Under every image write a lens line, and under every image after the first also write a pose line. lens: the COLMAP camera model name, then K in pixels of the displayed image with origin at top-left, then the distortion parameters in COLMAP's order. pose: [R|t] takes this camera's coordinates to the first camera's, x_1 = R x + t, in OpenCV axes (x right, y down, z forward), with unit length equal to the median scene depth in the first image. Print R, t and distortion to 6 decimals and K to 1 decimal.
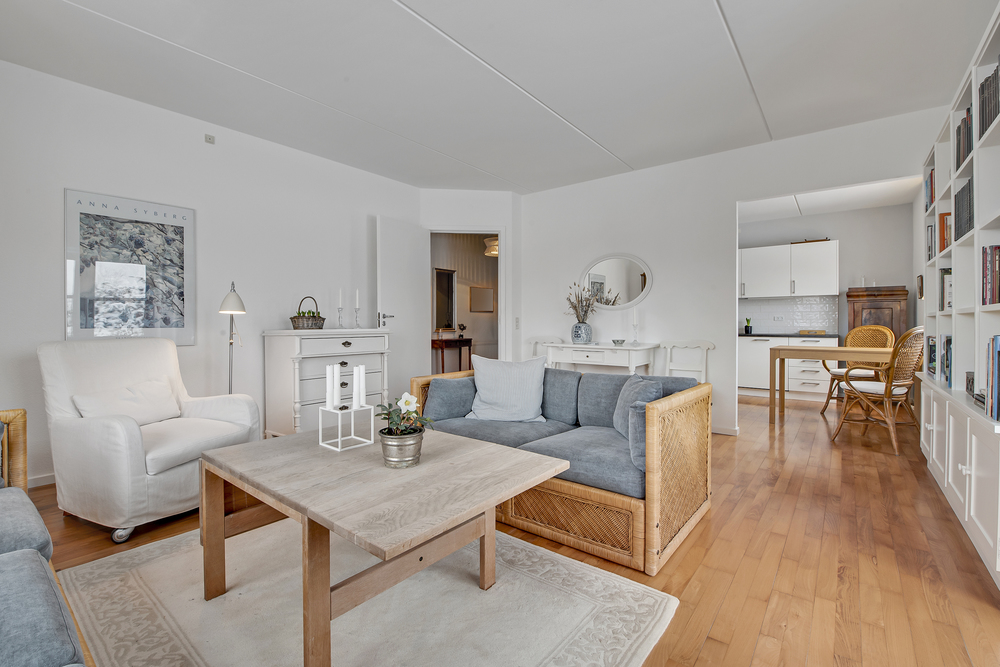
lens RADIAL K [[442.1, 0, 501.9], [0, 442.1, 329.2], [0, 0, 1]] dist [-0.005501, -0.000713]
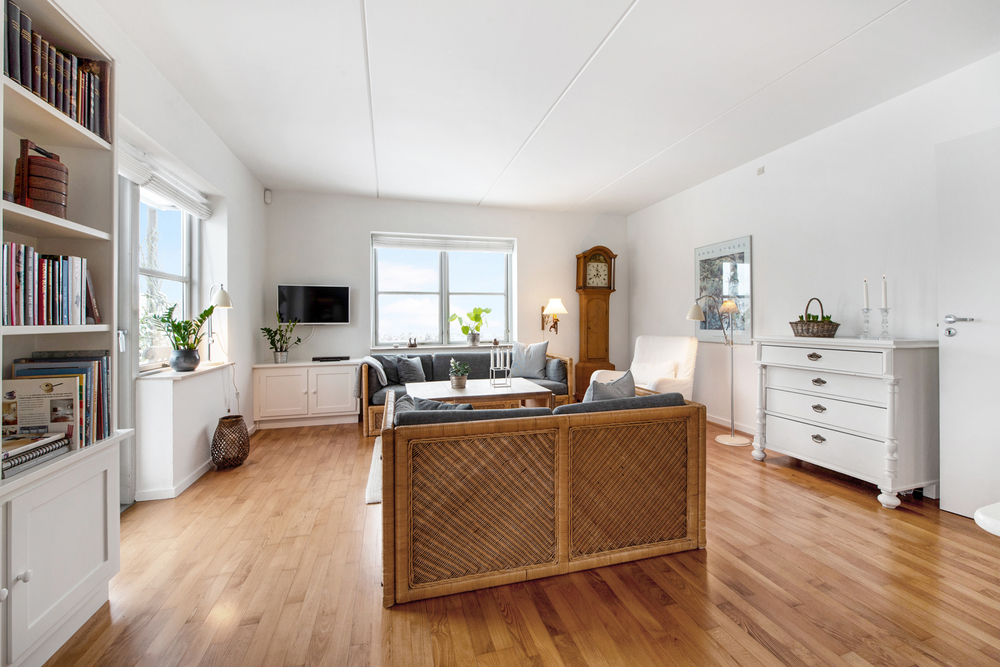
lens RADIAL K [[409.3, 0, 502.4], [0, 409.3, 323.2], [0, 0, 1]] dist [-0.000022, -0.000003]
pose [[-0.585968, 0.011084, -0.810259, 0.434387], [-0.005277, 0.999833, 0.017494, -0.028098], [0.810317, 0.014527, -0.585811, 0.750031]]
